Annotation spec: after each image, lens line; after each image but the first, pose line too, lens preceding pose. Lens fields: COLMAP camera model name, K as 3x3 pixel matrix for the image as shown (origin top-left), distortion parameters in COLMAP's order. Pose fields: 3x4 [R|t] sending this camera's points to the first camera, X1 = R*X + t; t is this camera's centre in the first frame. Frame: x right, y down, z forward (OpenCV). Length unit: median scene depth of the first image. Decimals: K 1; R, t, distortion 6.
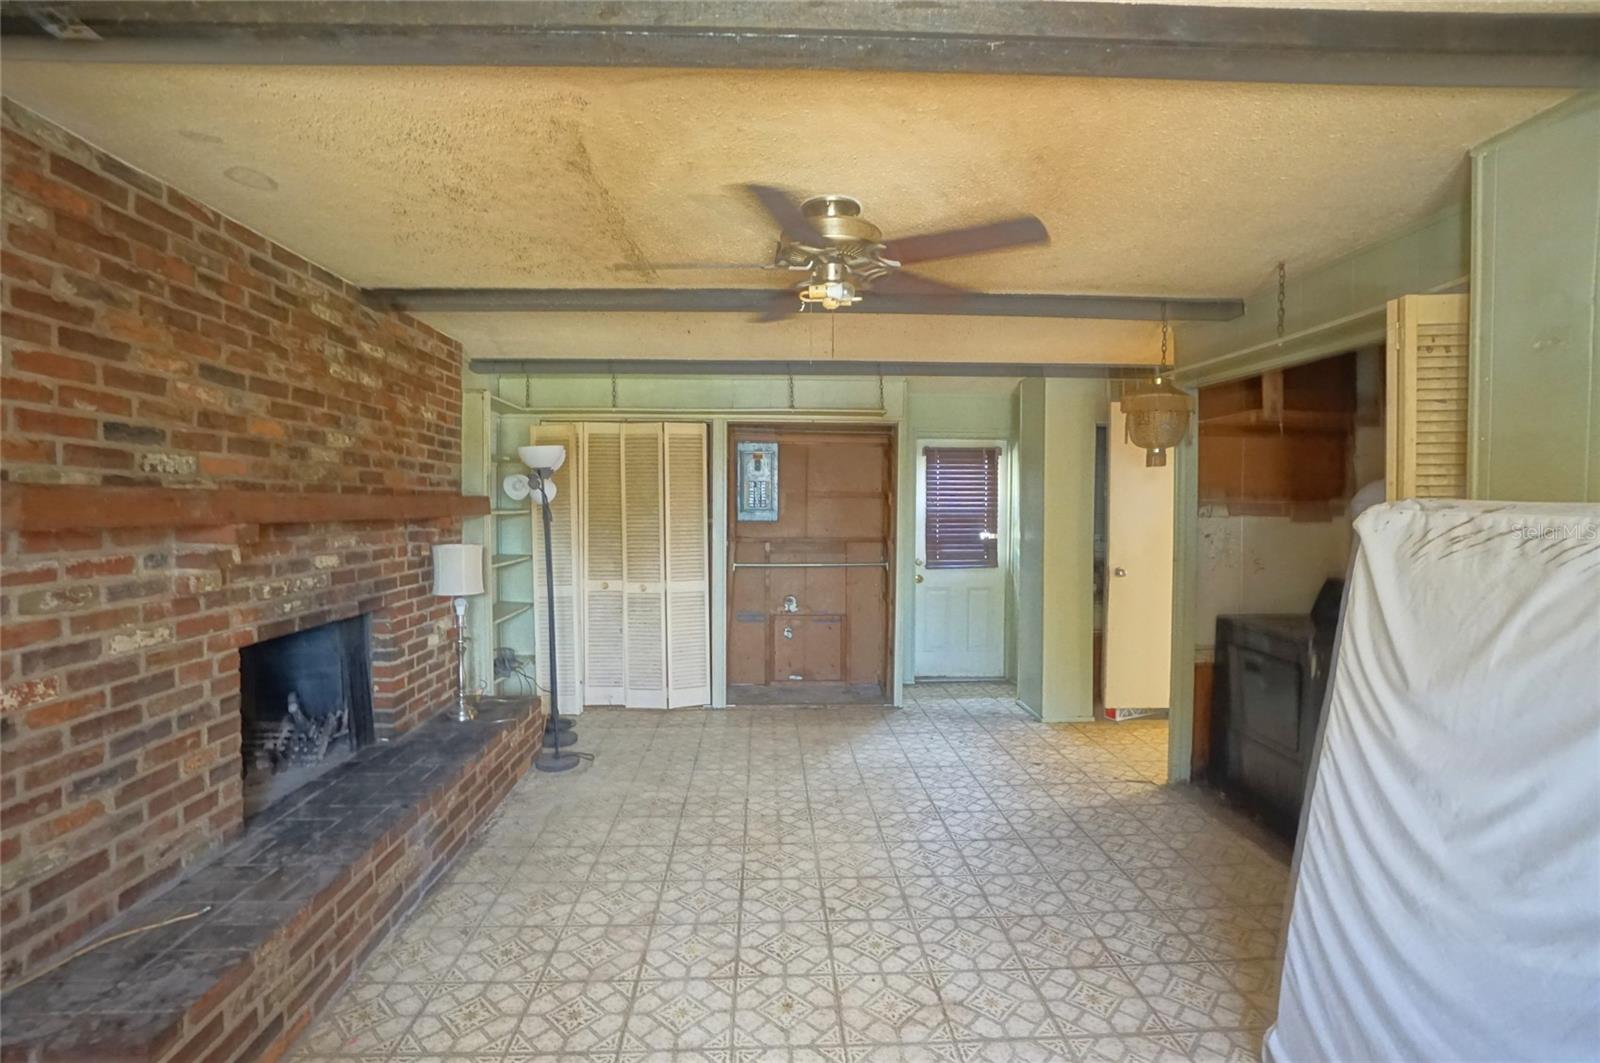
lens RADIAL K [[750.0, 0, 789.5], [0, 750.0, 525.9], [0, 0, 1]] dist [-0.064440, 0.027765]
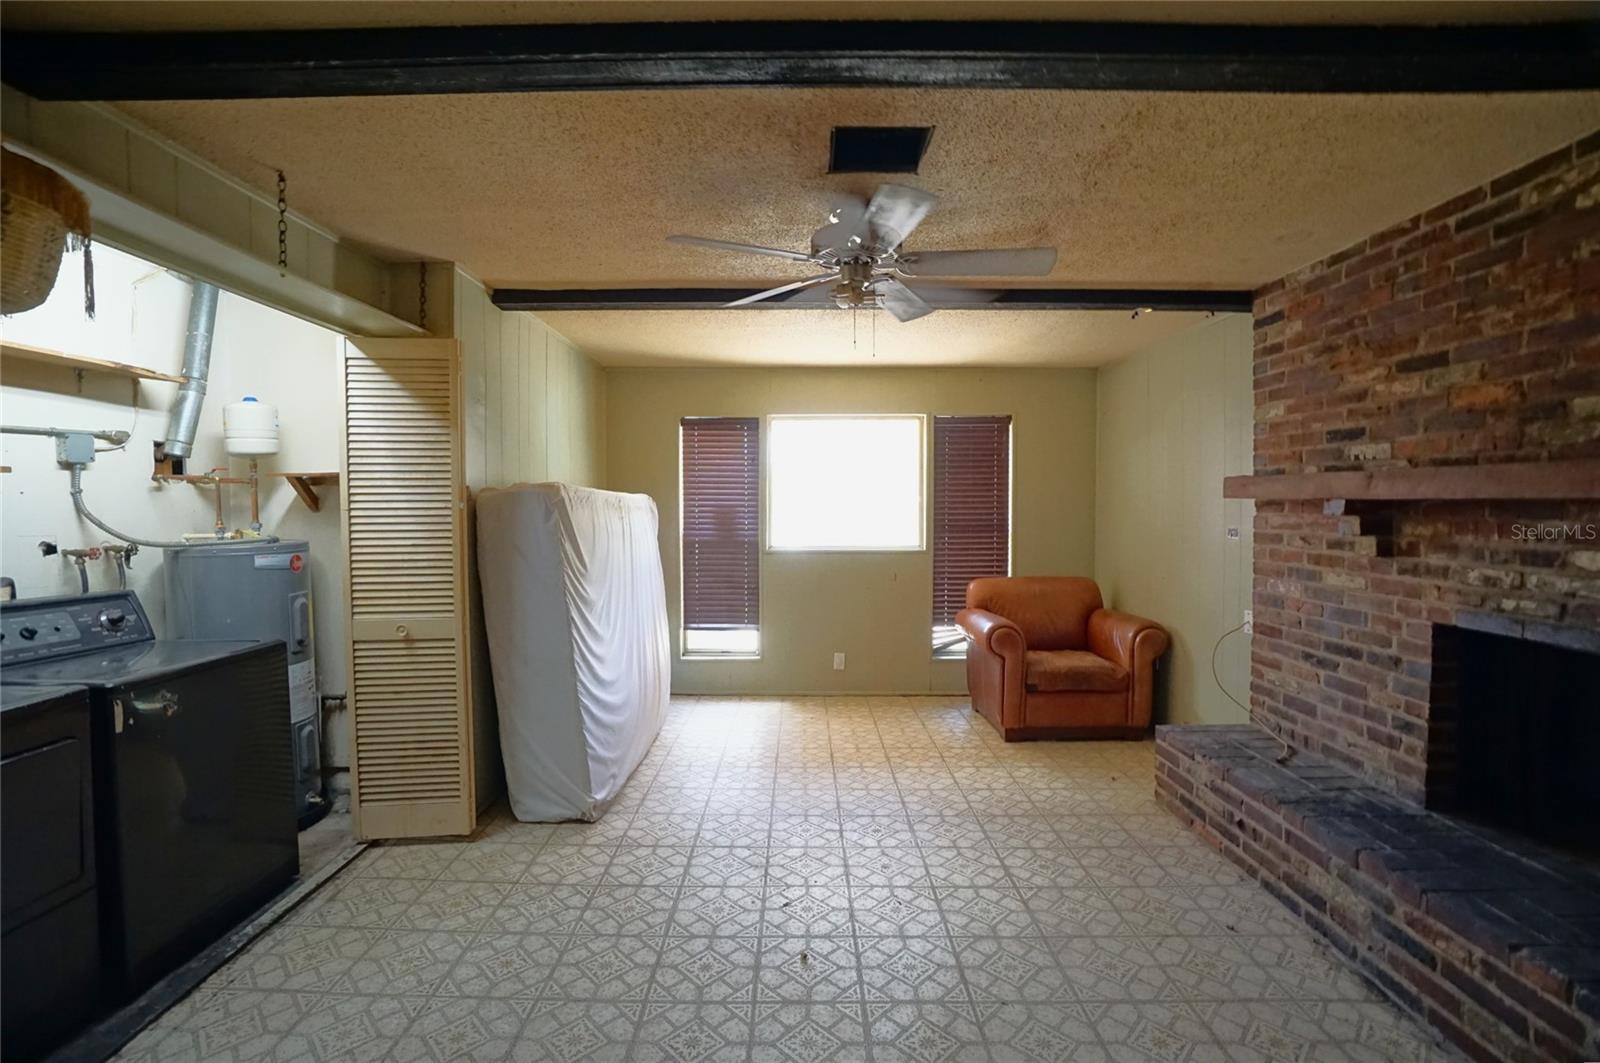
lens RADIAL K [[750.0, 0, 789.5], [0, 750.0, 525.9], [0, 0, 1]] dist [-0.064440, 0.027765]
pose [[-0.999042, -0.003060, 0.043645, 0.103451], [-0.000459, 0.998229, 0.059484, -0.029032], [-0.043750, 0.059407, -0.997275, 2.112901]]
